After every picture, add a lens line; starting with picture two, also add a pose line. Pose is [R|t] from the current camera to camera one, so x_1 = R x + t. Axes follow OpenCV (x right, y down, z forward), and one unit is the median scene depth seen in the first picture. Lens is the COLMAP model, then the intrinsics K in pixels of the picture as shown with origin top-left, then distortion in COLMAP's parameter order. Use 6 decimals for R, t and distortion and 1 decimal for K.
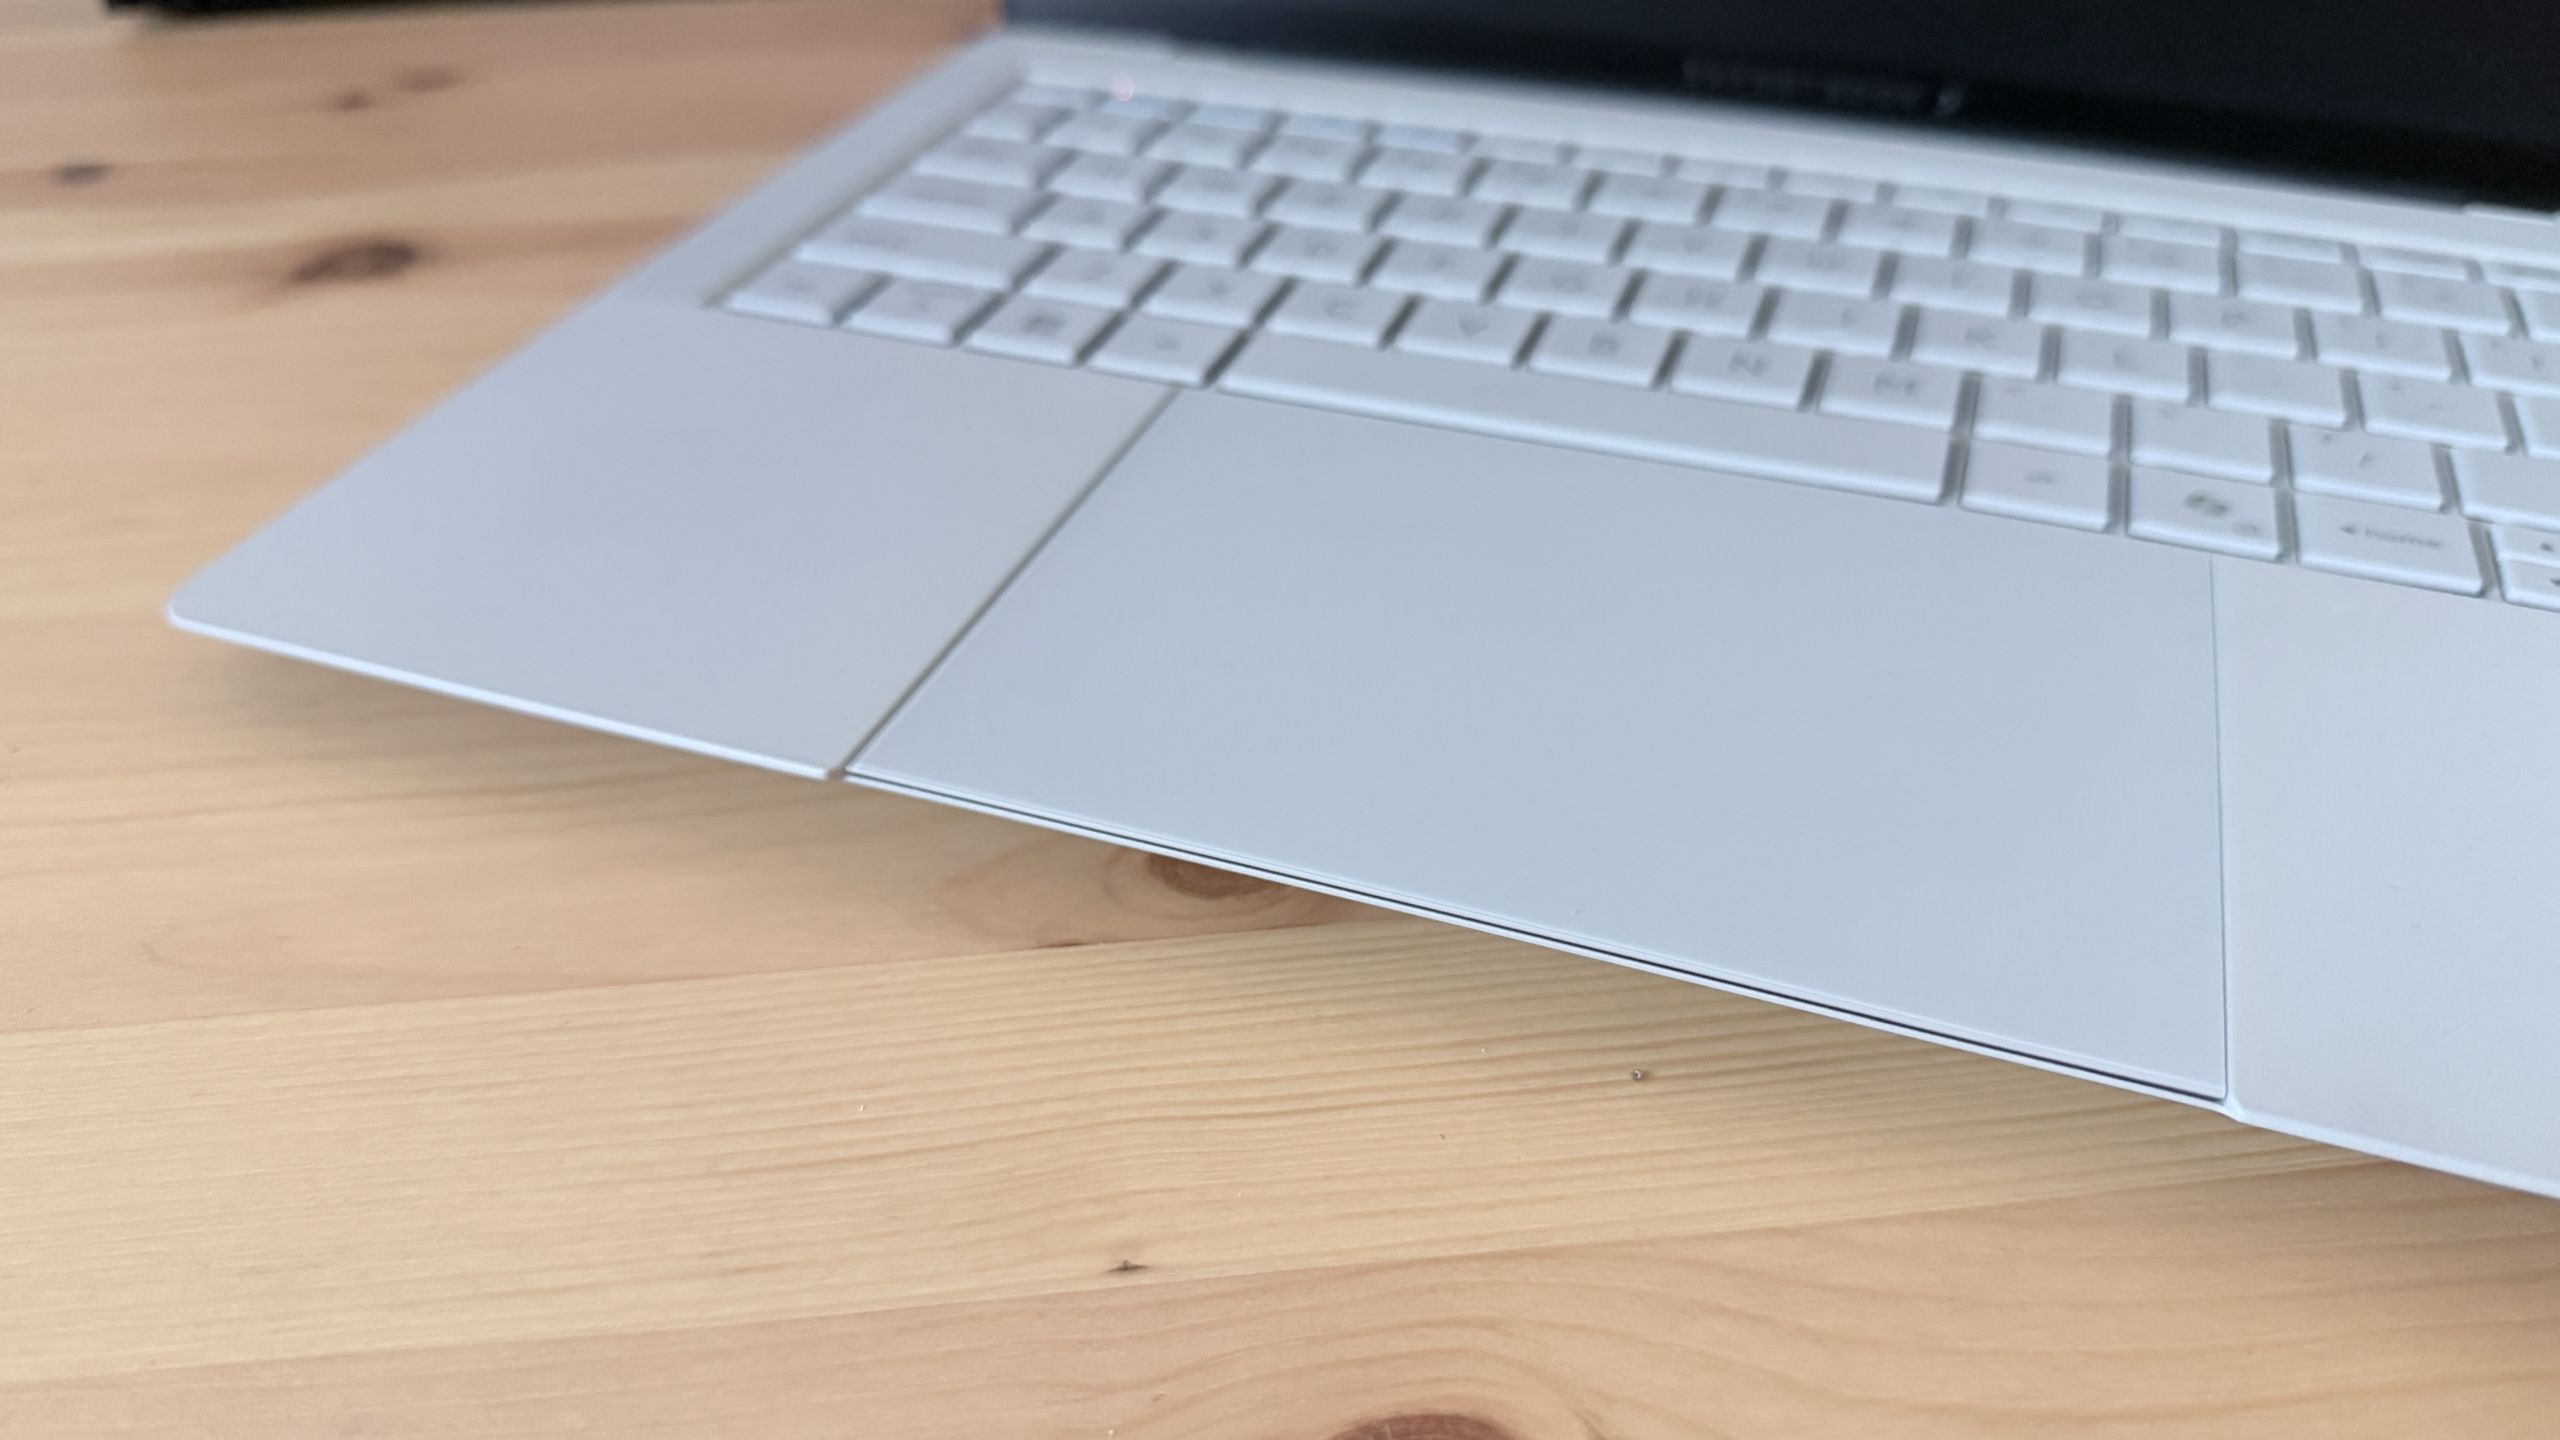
lens RADIAL K [[1938.1, 0, 1283.7], [0, 1938.1, 729.4], [0, 0, 1]] dist [-0.064651, 0.044422]
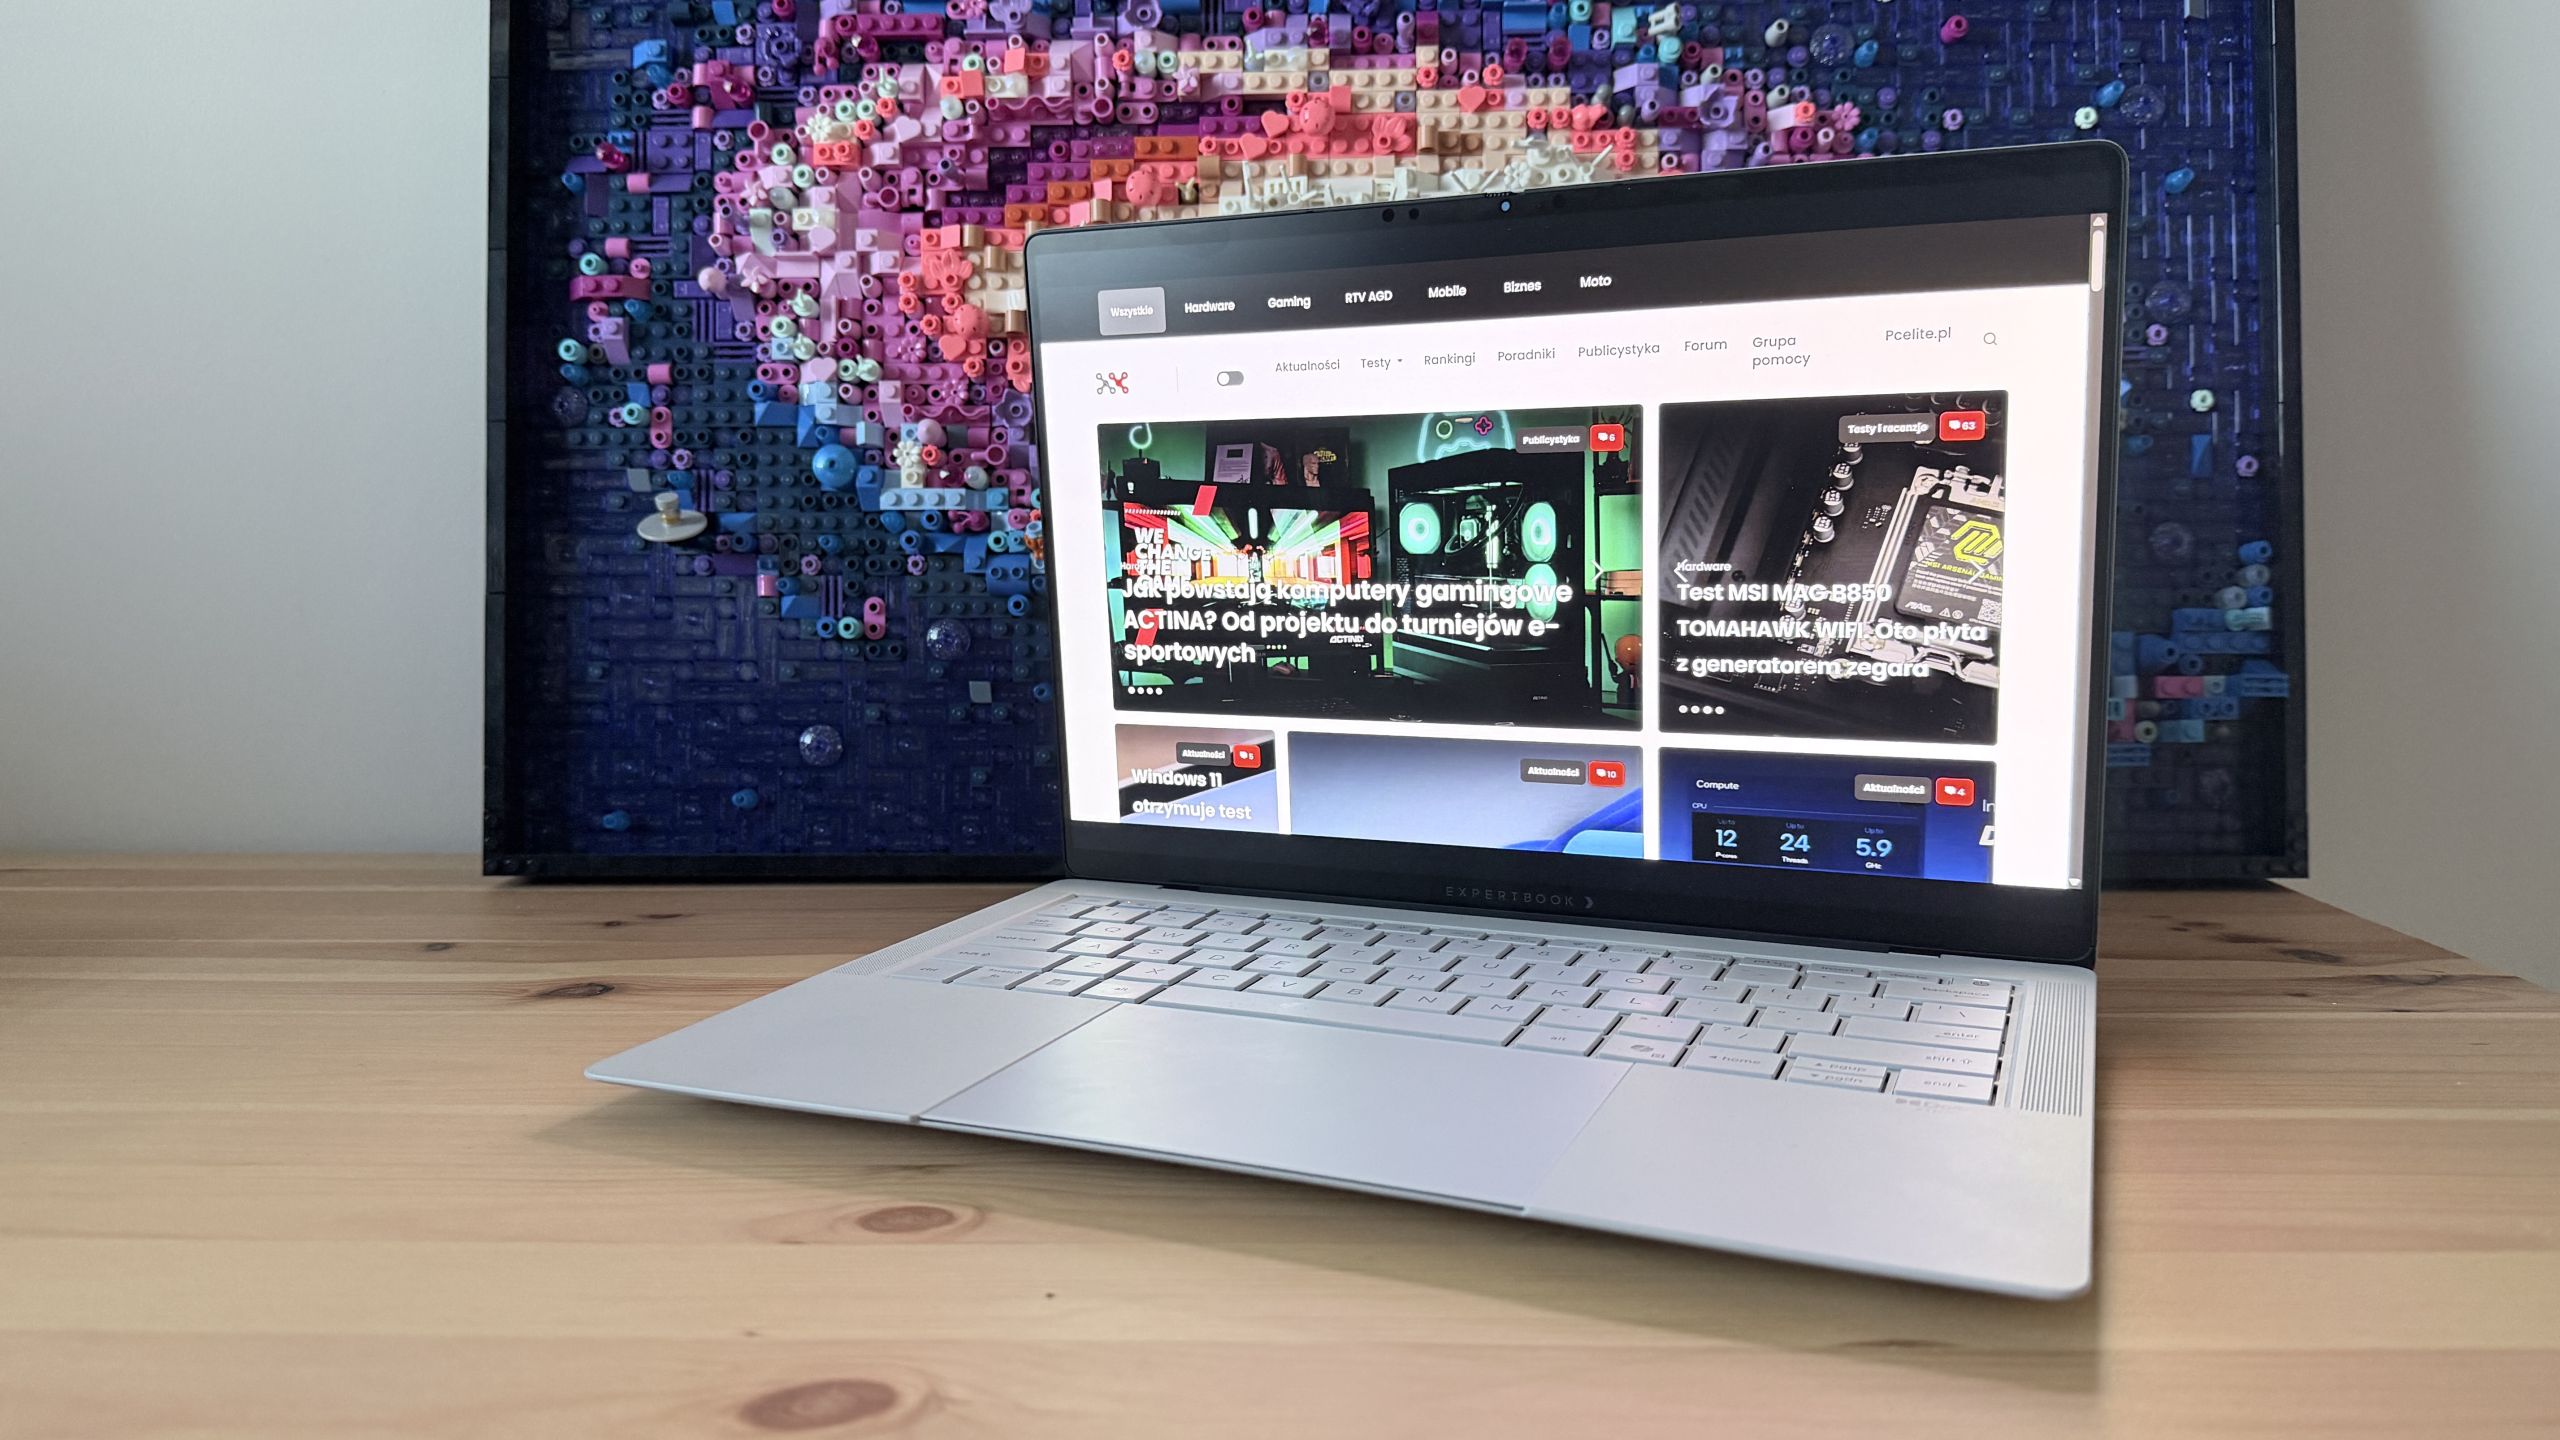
lens RADIAL K [[1852.9, 0, 1280.0], [0, 1852.9, 720.0], [0, 0, 1]] dist [0.161114, -0.322320]
pose [[0.988920, 0.010704, -0.148060, 0.749711], [-0.083564, 0.864501, -0.495636, 0.656889], [0.122692, 0.502517, 0.855817, -0.937622]]
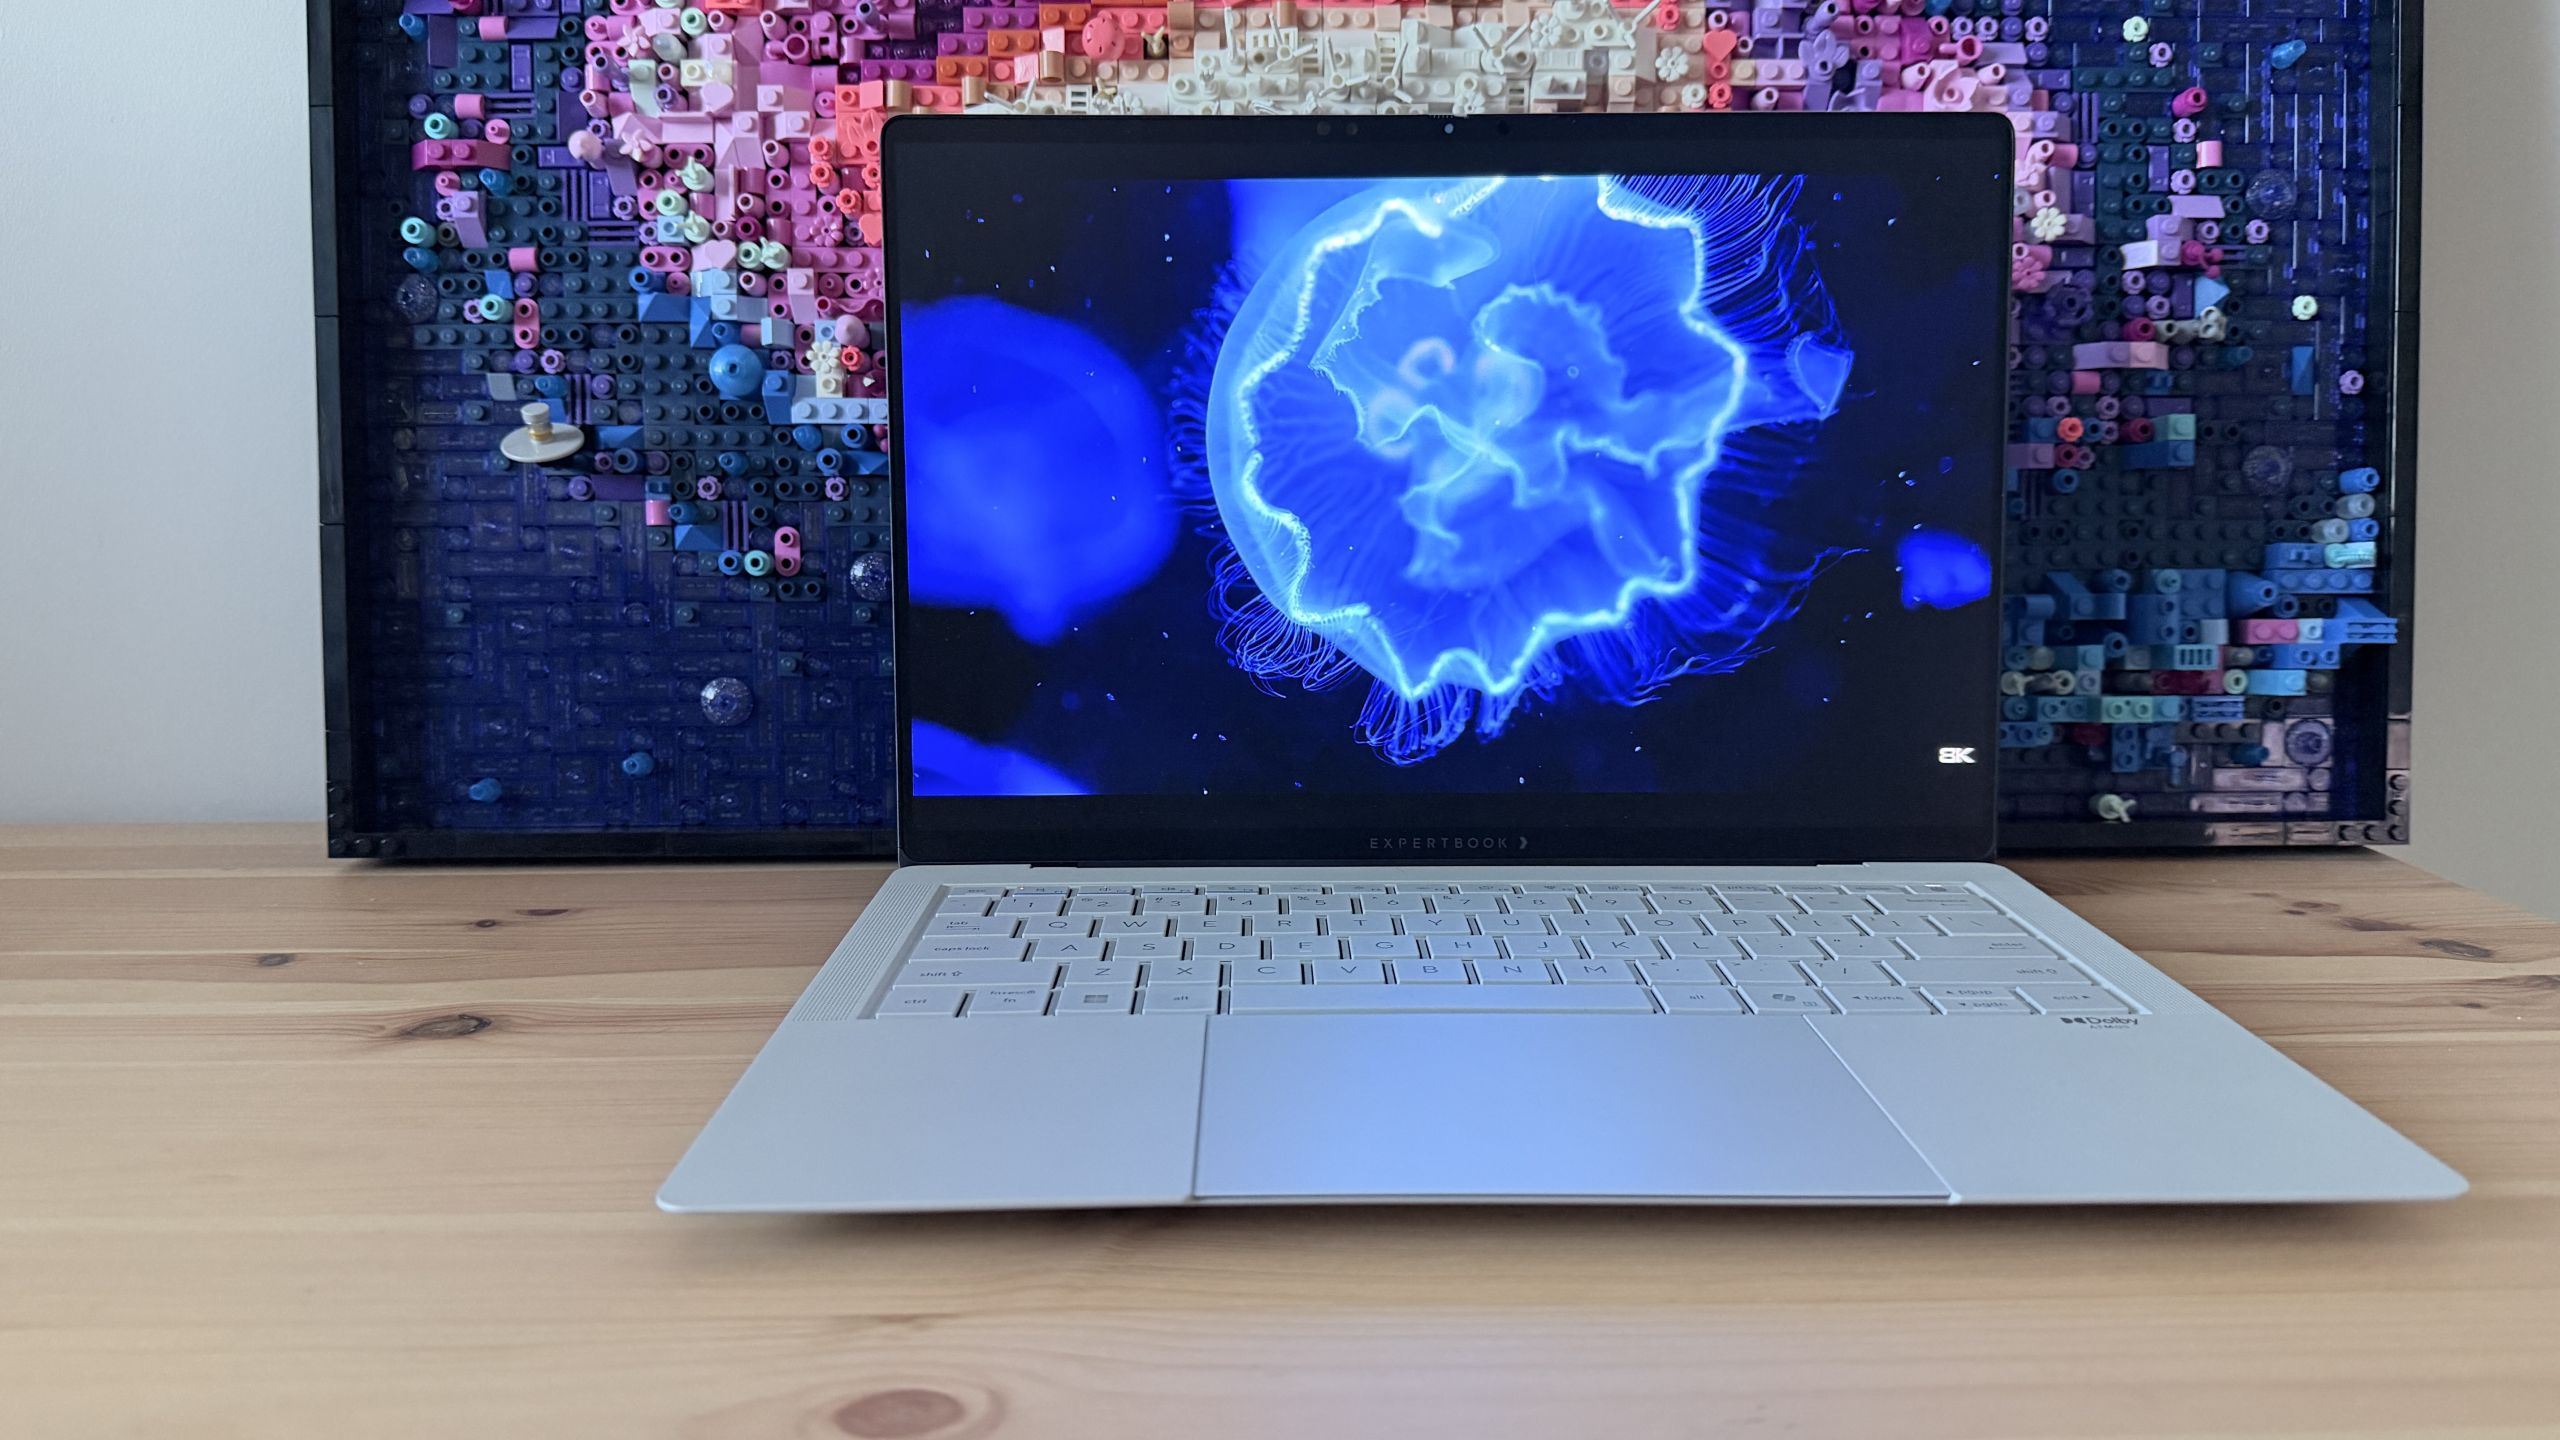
lens RADIAL K [[1879.6, 0, 1280.0], [0, 1879.6, 720.0], [0, 0, 1]] dist [0.033883, -0.071265]
pose [[0.996215, 0.013936, -0.085805, 0.462085], [-0.050748, 0.894640, -0.443895, 0.270973], [0.070578, 0.446569, 0.891961, -0.544976]]
